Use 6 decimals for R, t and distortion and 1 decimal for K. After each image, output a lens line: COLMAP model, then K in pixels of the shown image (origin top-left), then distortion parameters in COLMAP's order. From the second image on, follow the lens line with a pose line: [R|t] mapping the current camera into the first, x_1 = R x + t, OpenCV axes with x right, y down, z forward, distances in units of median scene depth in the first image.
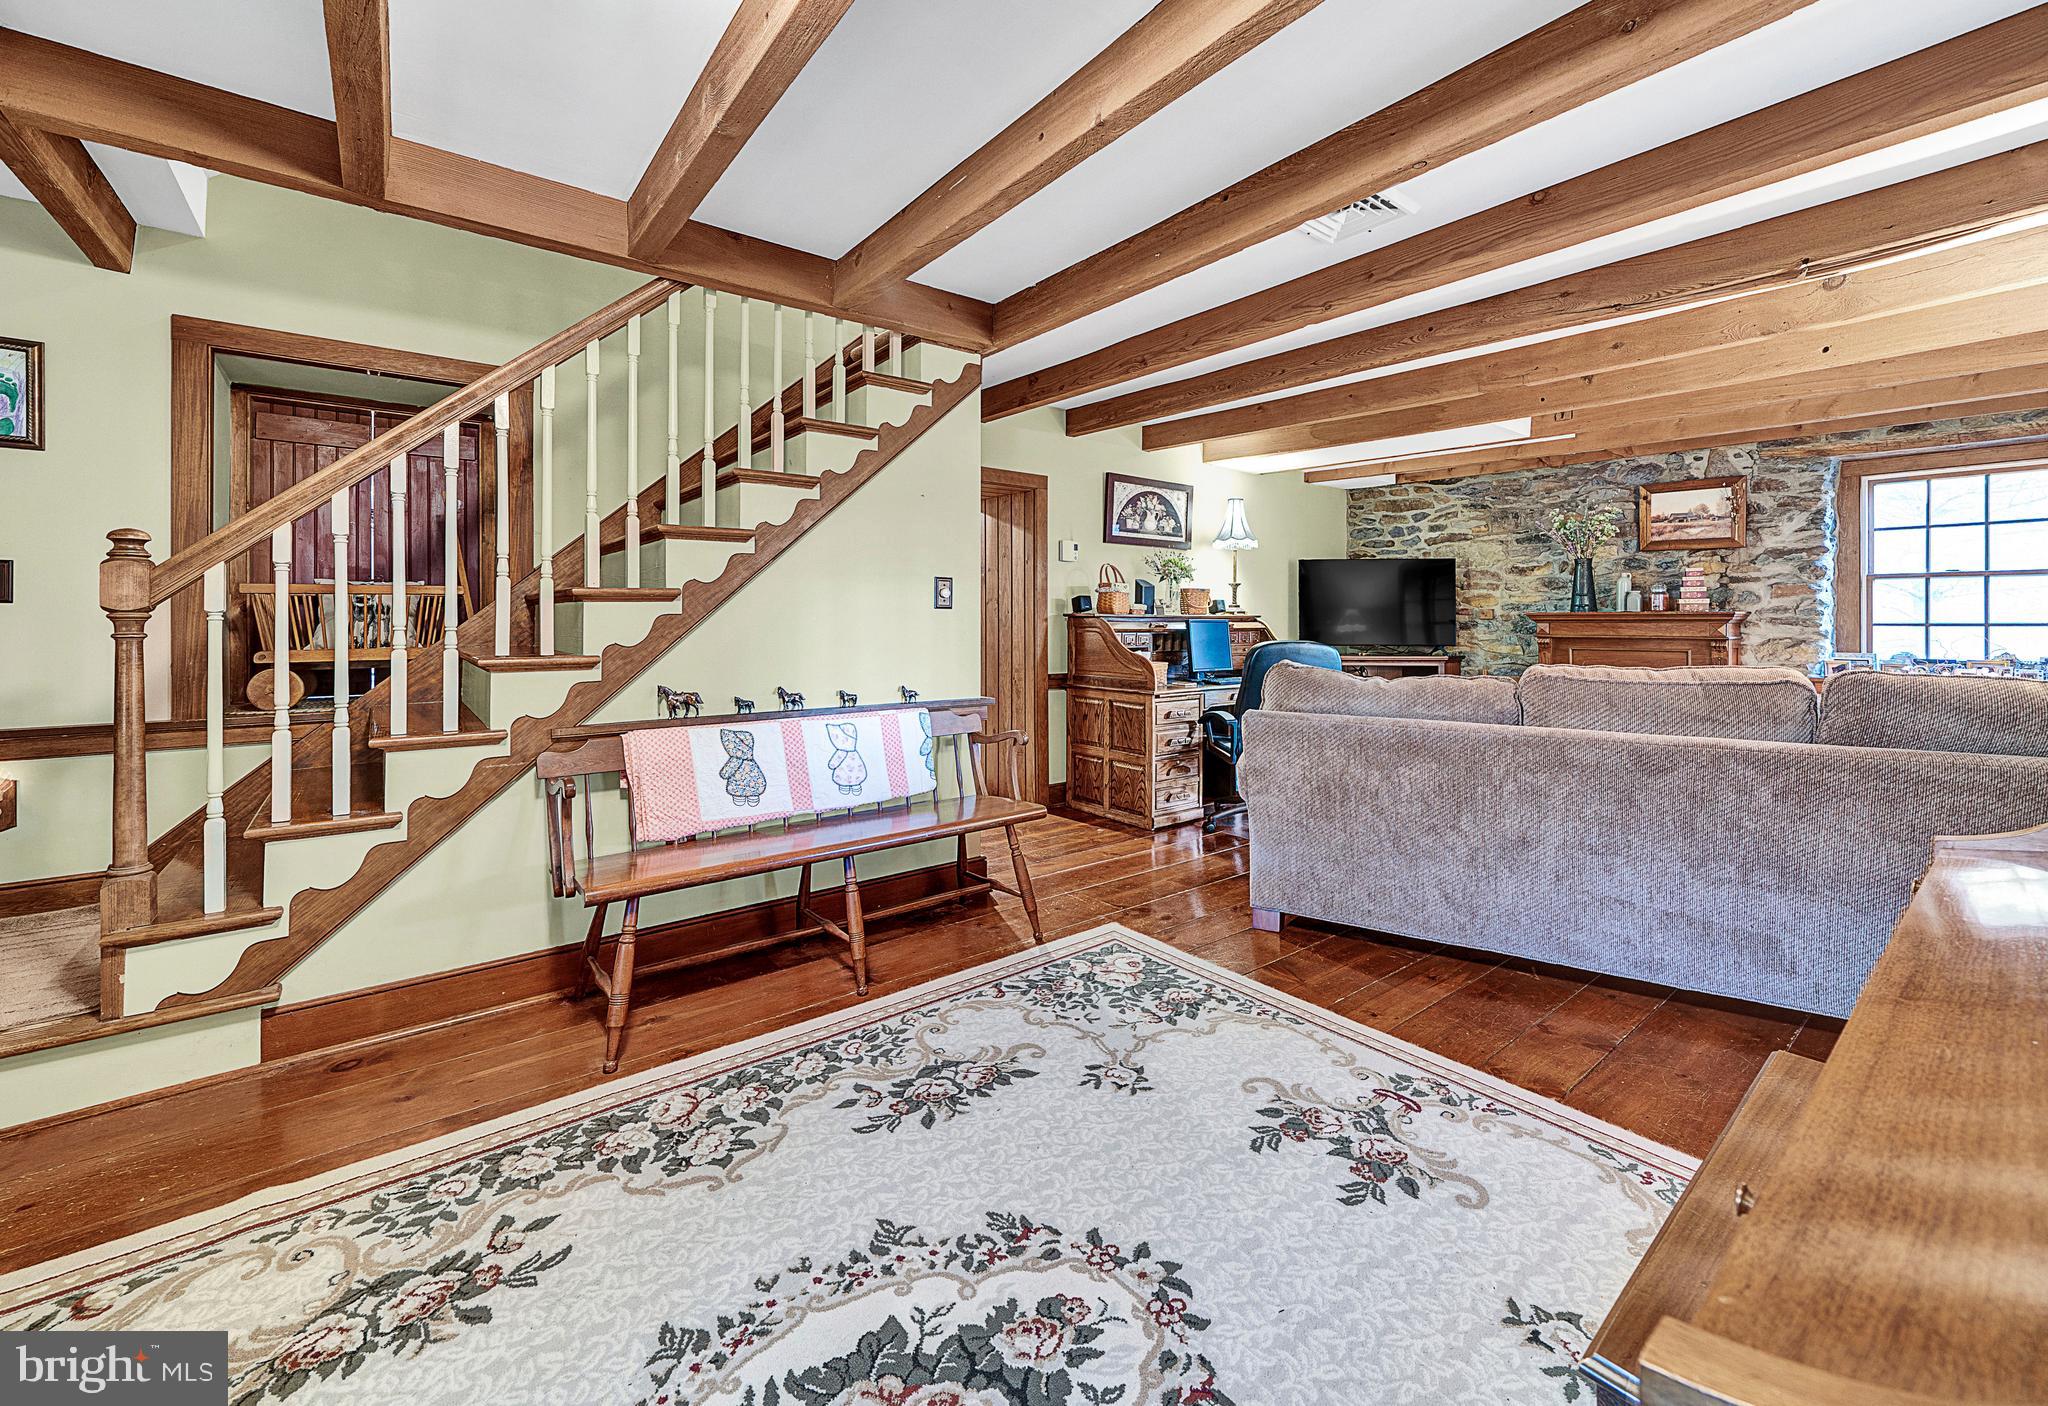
lens RADIAL K [[816.6, 0, 1025.0], [0, 816.6, 622.6], [0, 0, 1]] dist [-0.005840, -0.000314]
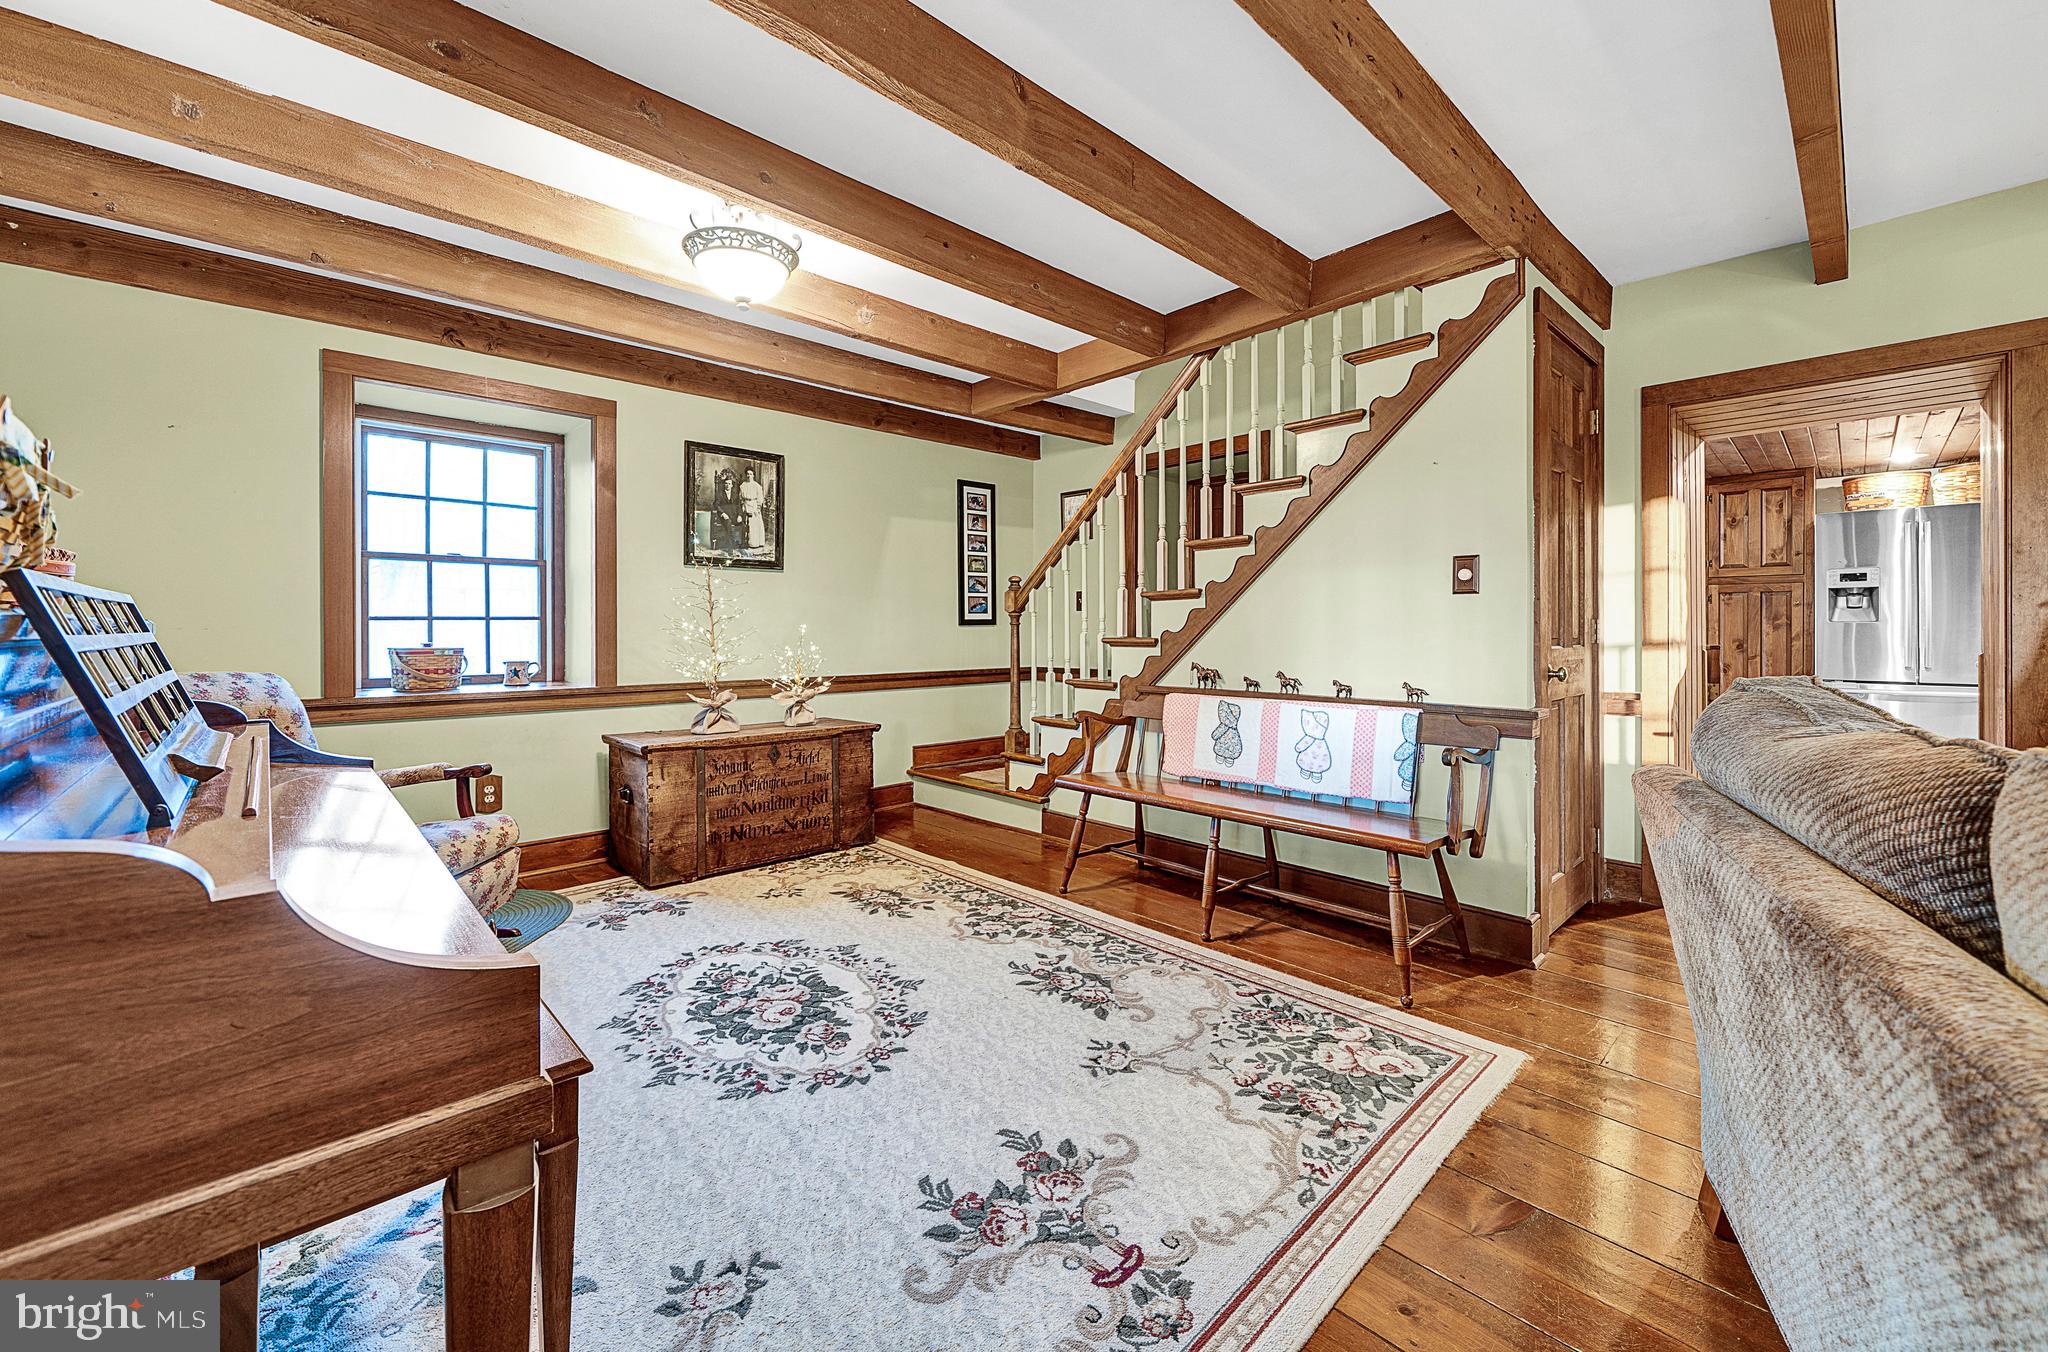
lens RADIAL K [[805.1, 0, 1059.3], [0, 805.1, 627.4], [0, 0, 1]] dist [-0.001755, -0.000175]
pose [[0.113735, -0.002235, -0.993509, 0.832347], [-0.000066, 0.999997, -0.002257, 0.023100], [0.993511, 0.000322, 0.113735, 0.629767]]
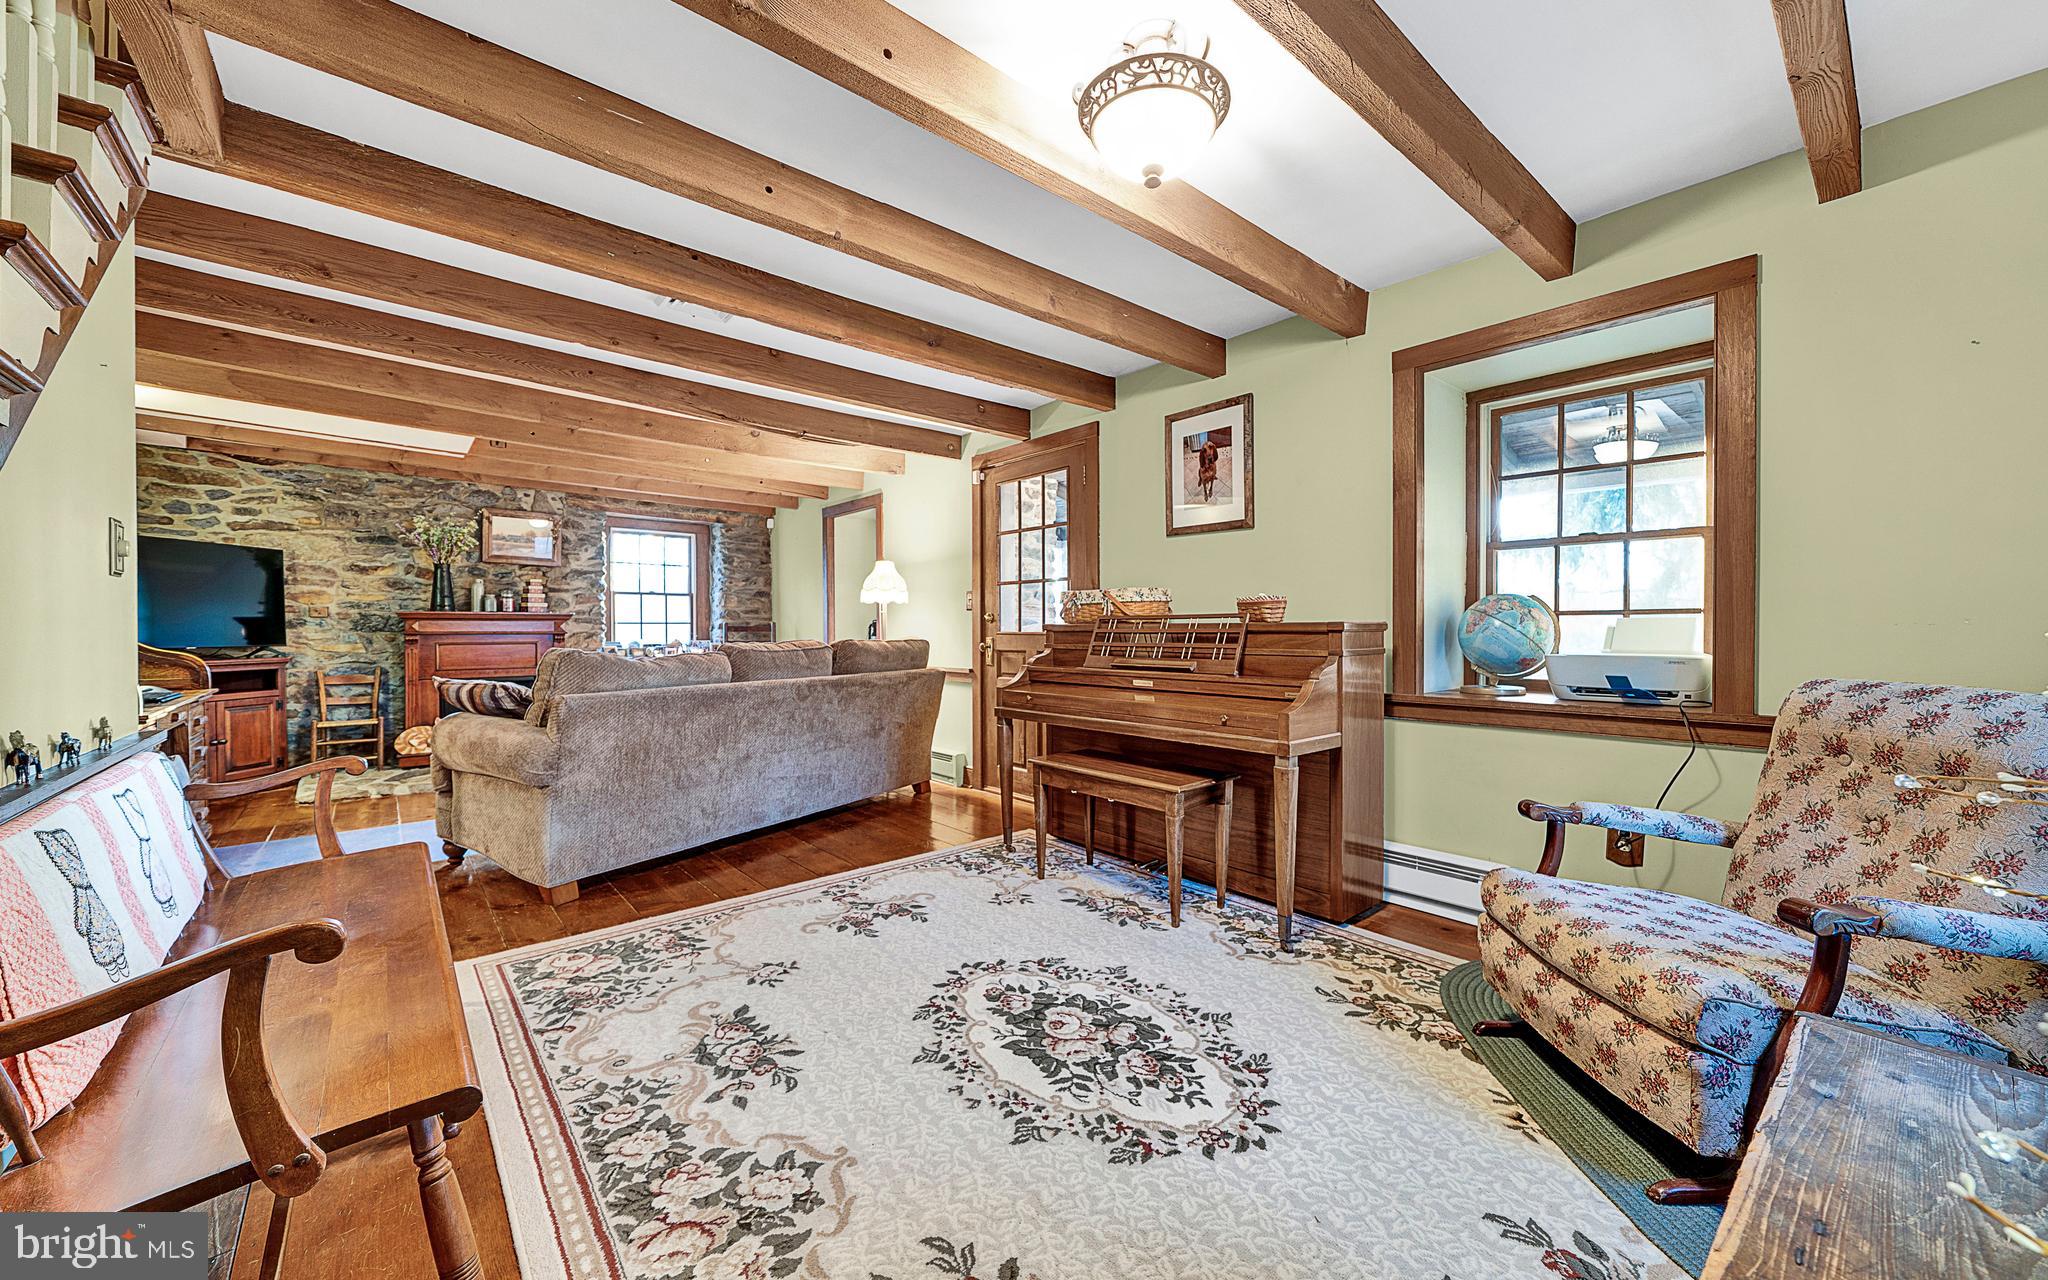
lens RADIAL K [[755.0, 0, 1024.0], [0, 755.0, 640.0], [0, 0, 1]] dist [-0.010878, -0.000005]
pose [[-0.045465, -0.015531, 0.998845, -0.798179], [0.001862, 0.999876, 0.015631, 0.024031], [-0.998964, 0.002571, -0.045430, 0.508442]]
